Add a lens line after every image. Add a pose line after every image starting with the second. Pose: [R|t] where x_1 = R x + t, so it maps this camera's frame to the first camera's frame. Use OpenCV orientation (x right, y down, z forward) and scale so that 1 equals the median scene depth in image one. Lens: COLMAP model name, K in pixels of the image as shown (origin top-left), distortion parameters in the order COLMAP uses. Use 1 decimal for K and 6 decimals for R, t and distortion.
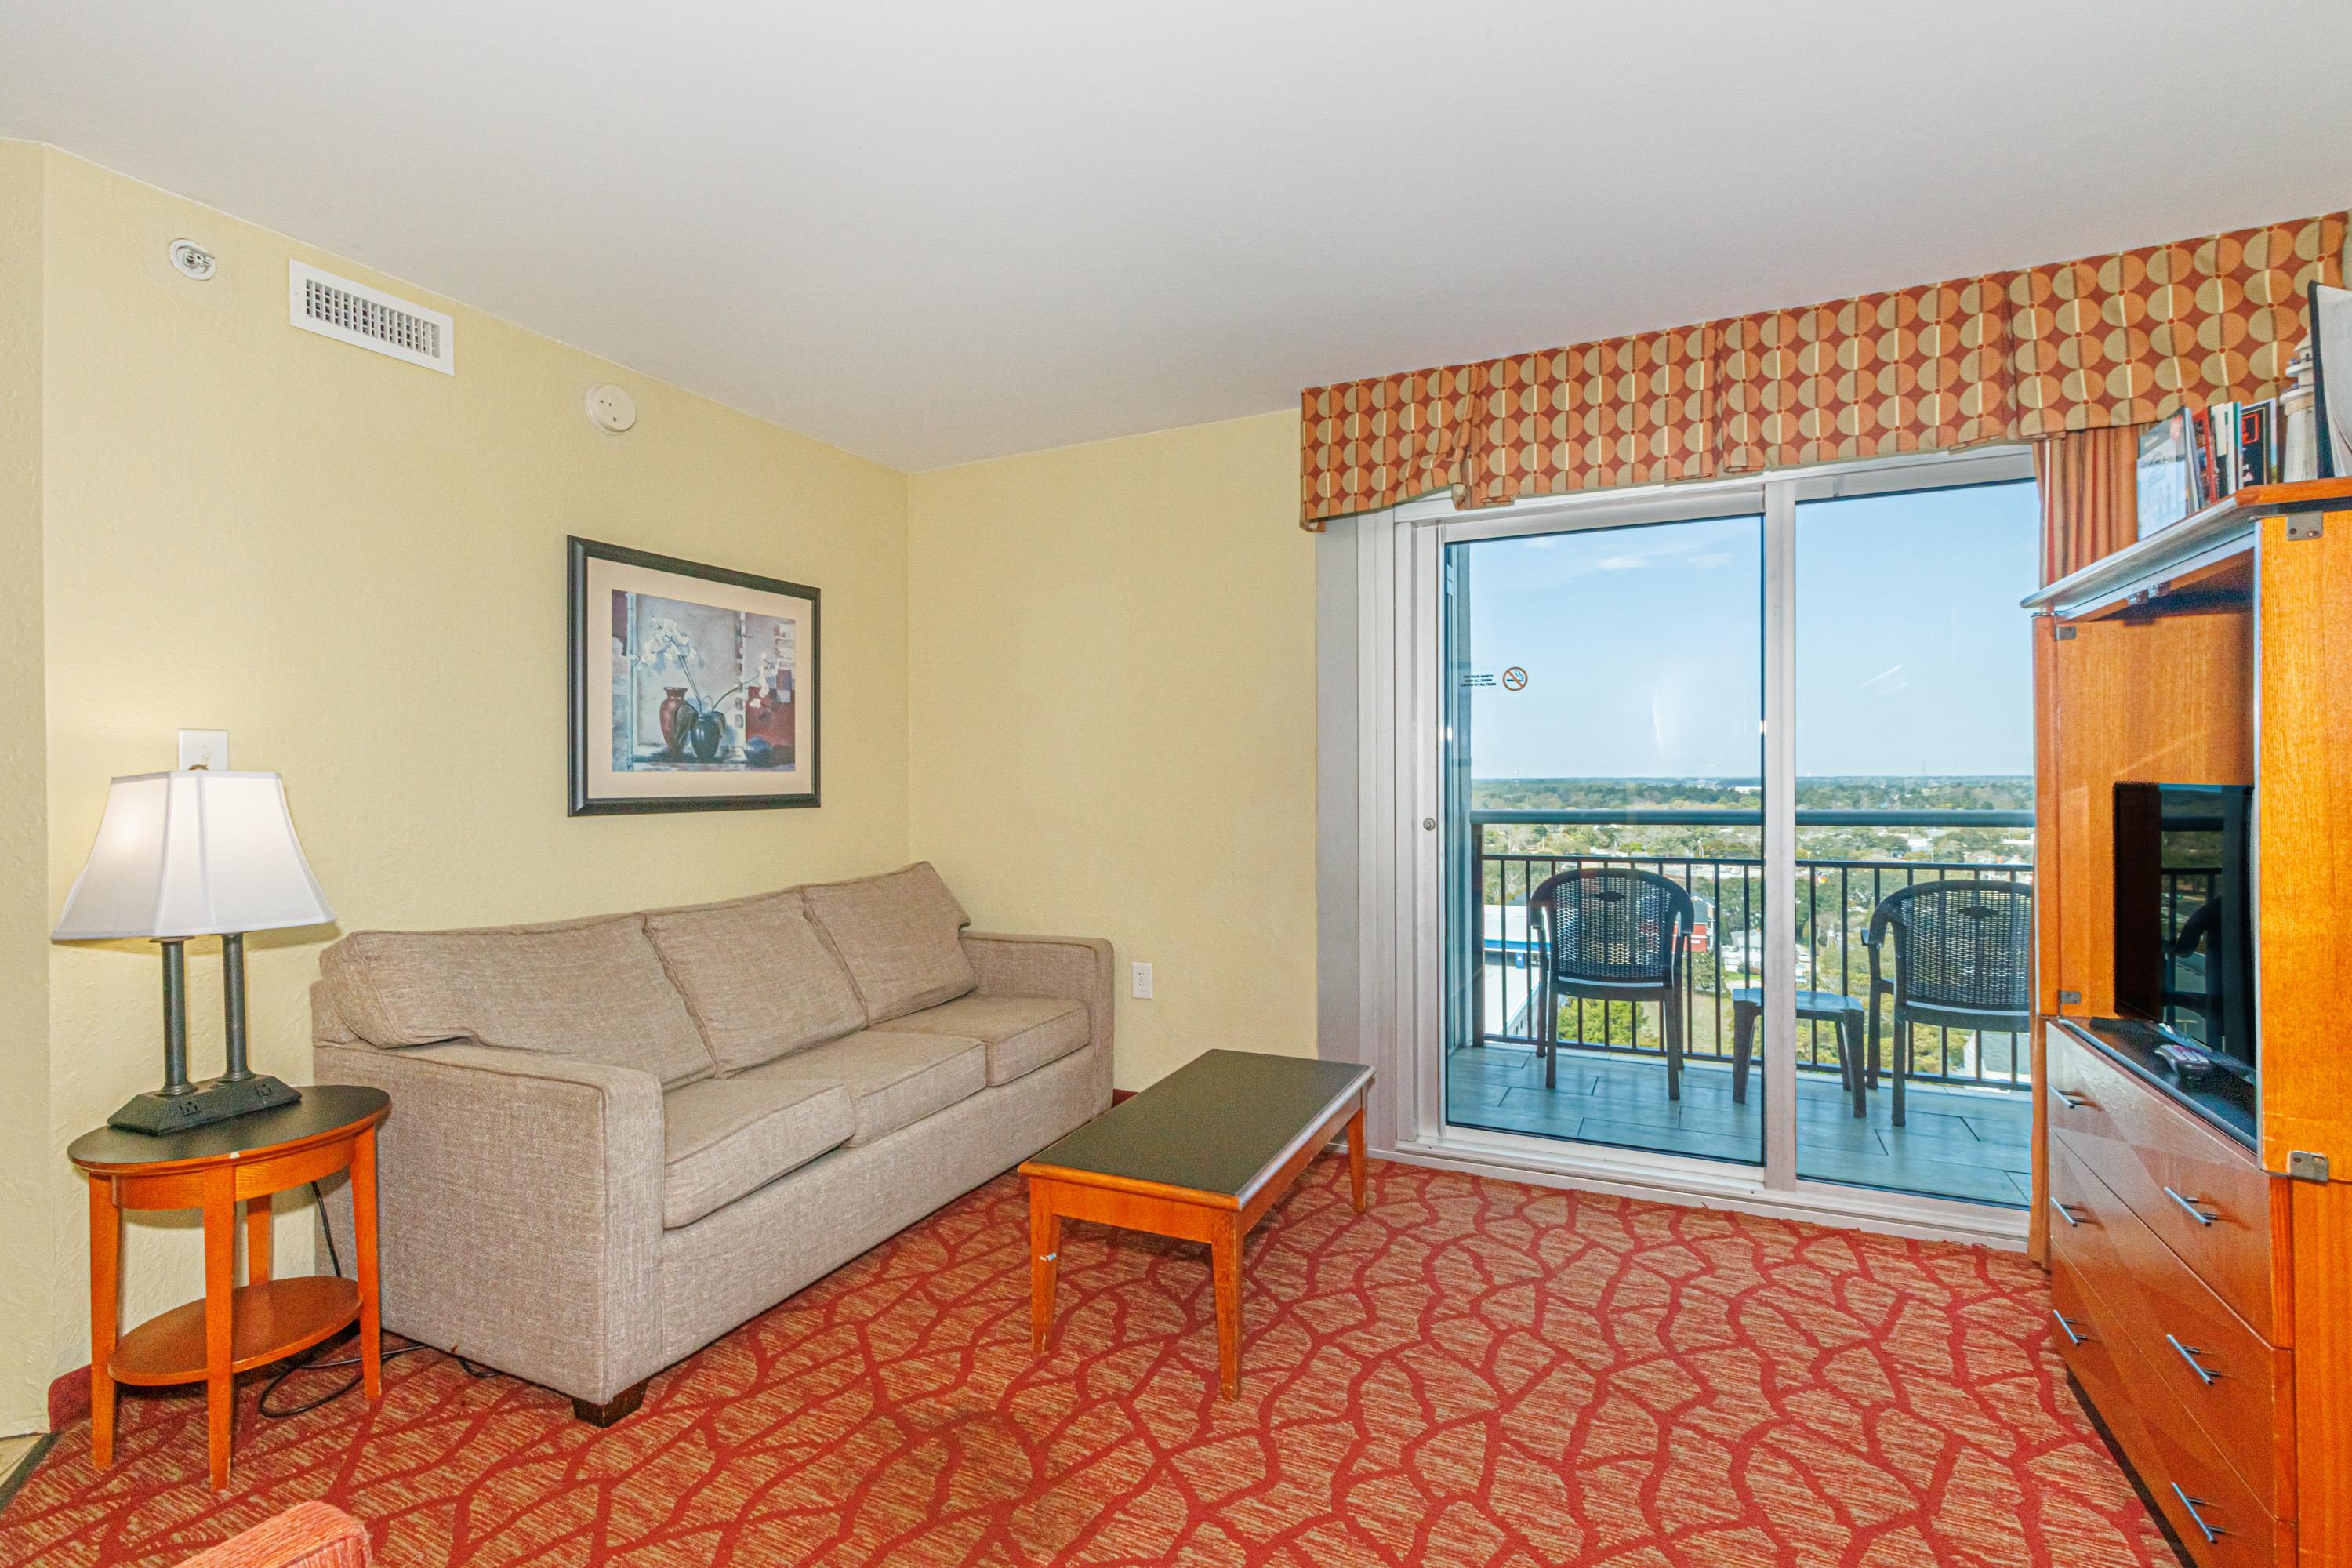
lens RADIAL K [[1078.6, 0, 1176.0], [0, 1078.6, 784.0], [0, 0, 1]] dist [-0.003287, -0.000135]
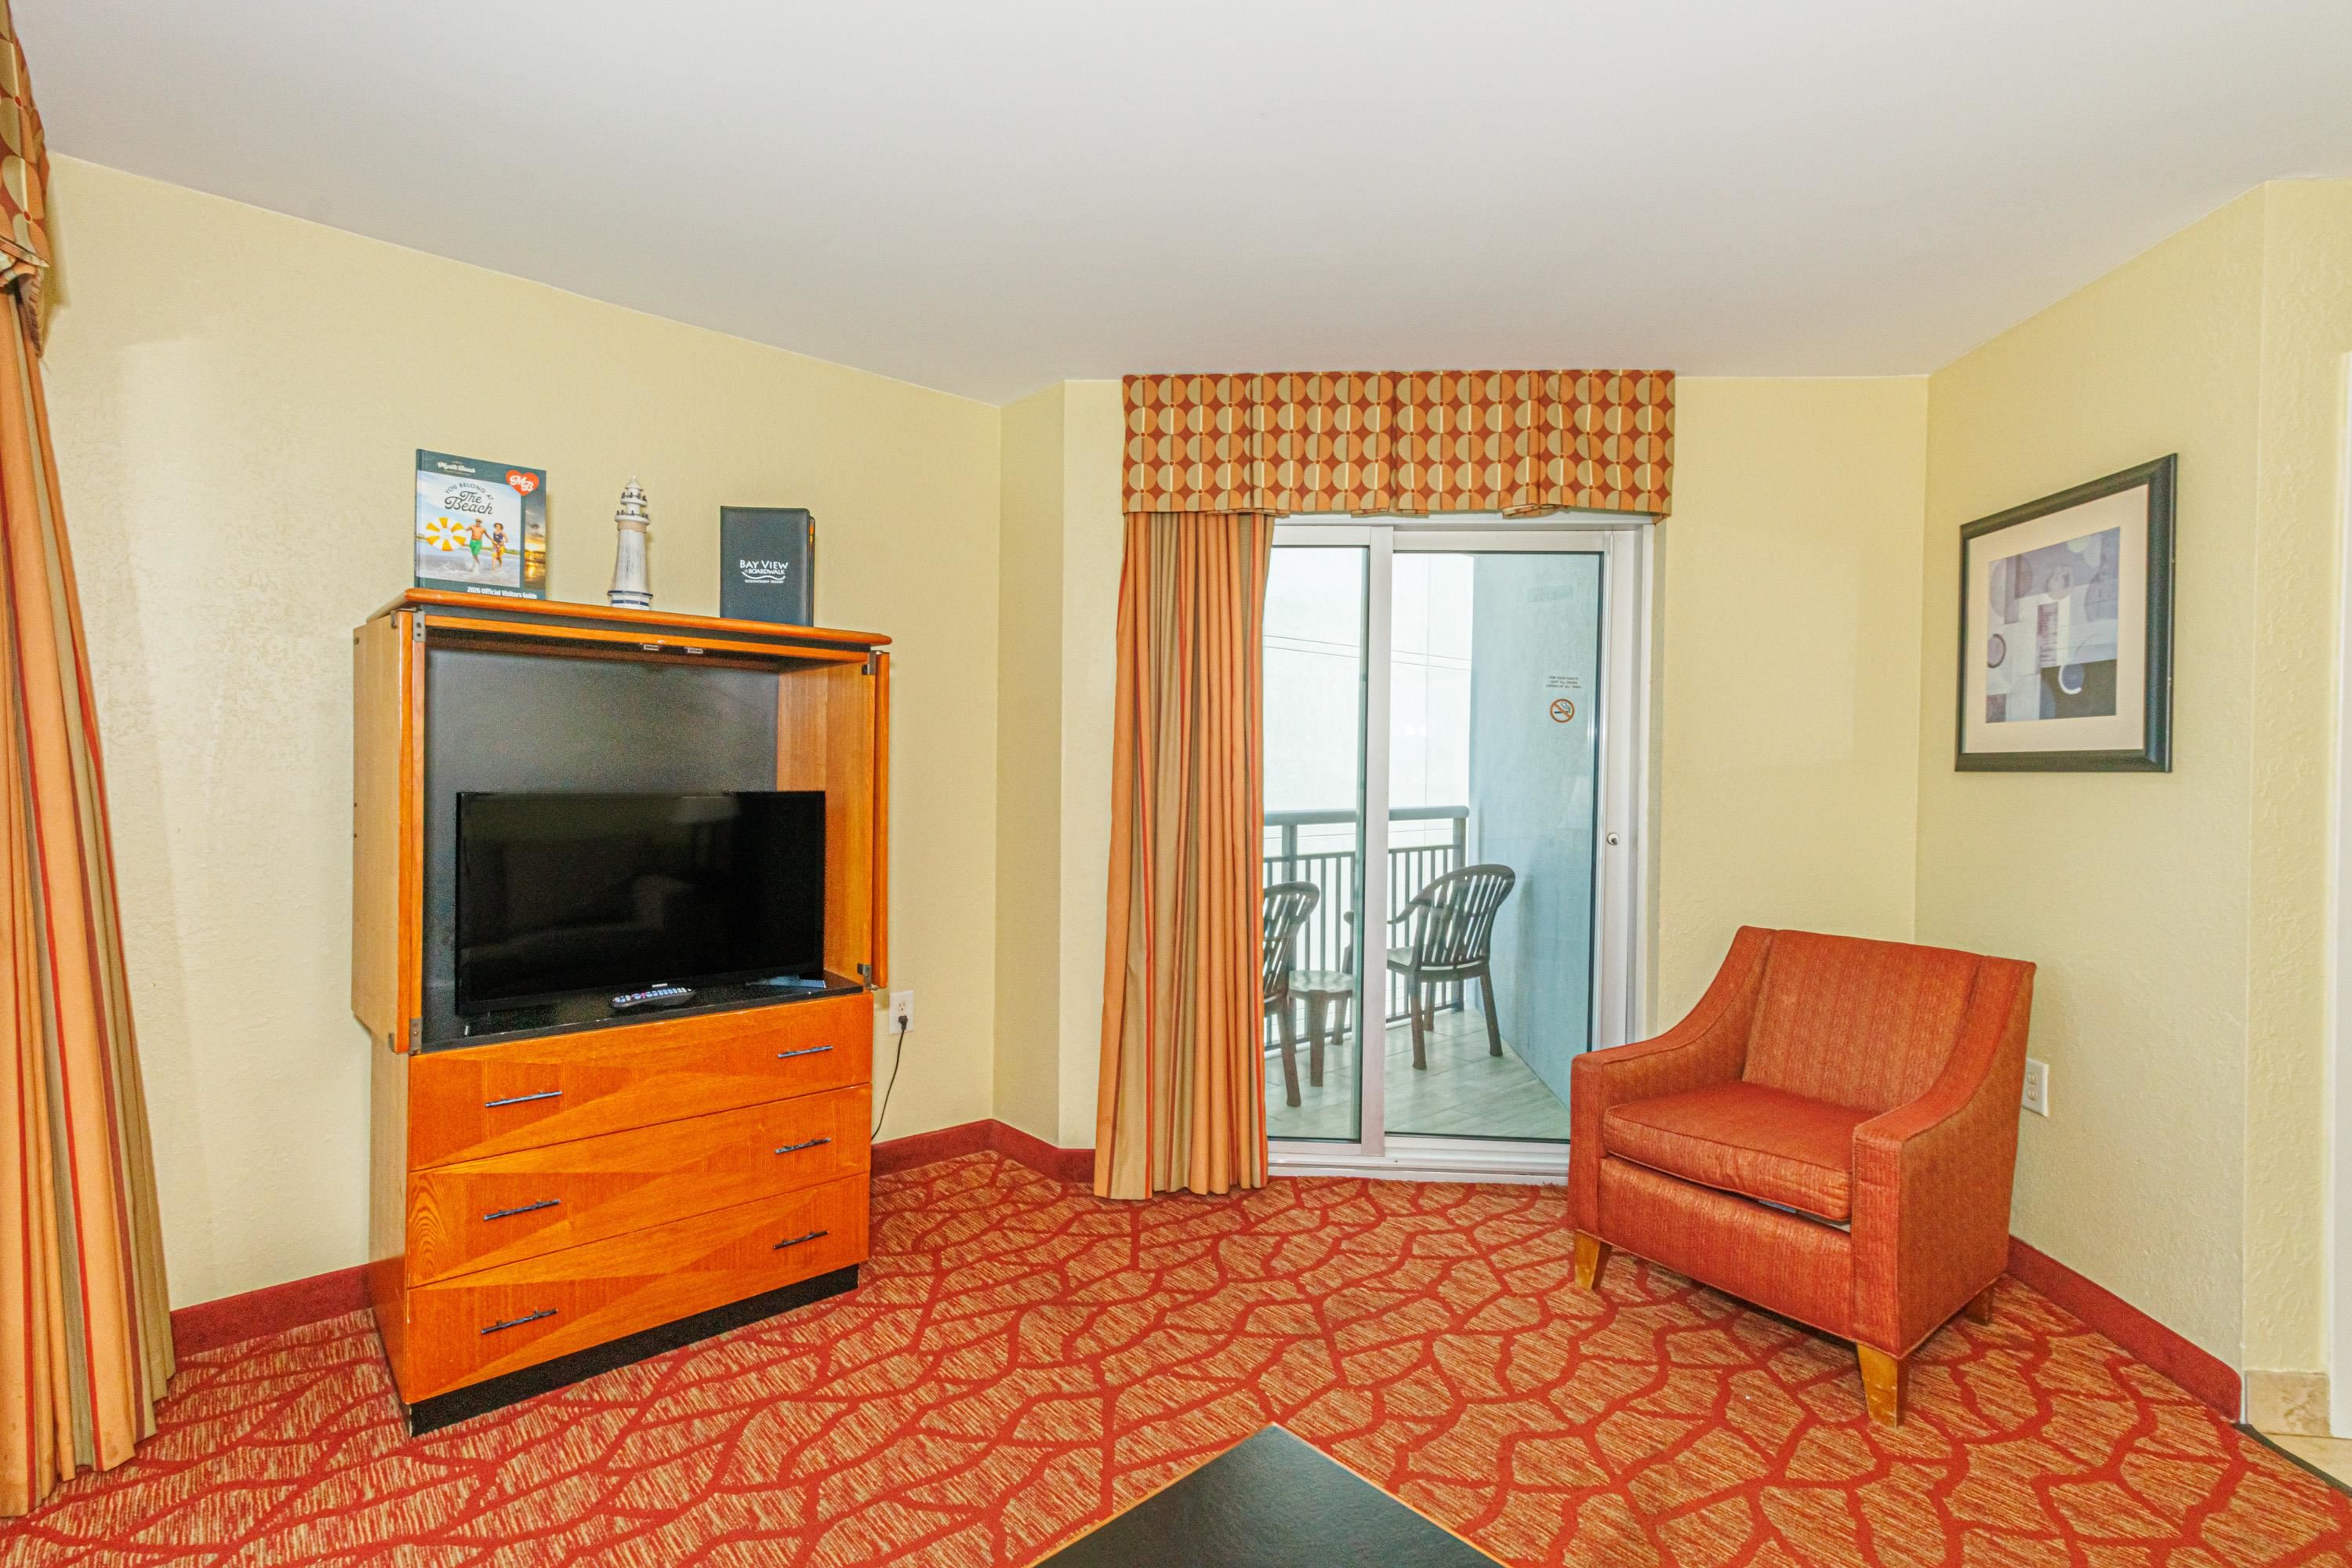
lens RADIAL K [[1071.3, 0, 1166.3], [0, 1071.3, 777.4], [0, 0, 1]] dist [0.001214, -0.000089]
pose [[-0.917234, -0.007914, 0.398271, -0.099759], [-0.003435, 0.999923, 0.011959, -0.021839], [-0.398335, 0.009601, -0.917190, 1.120777]]
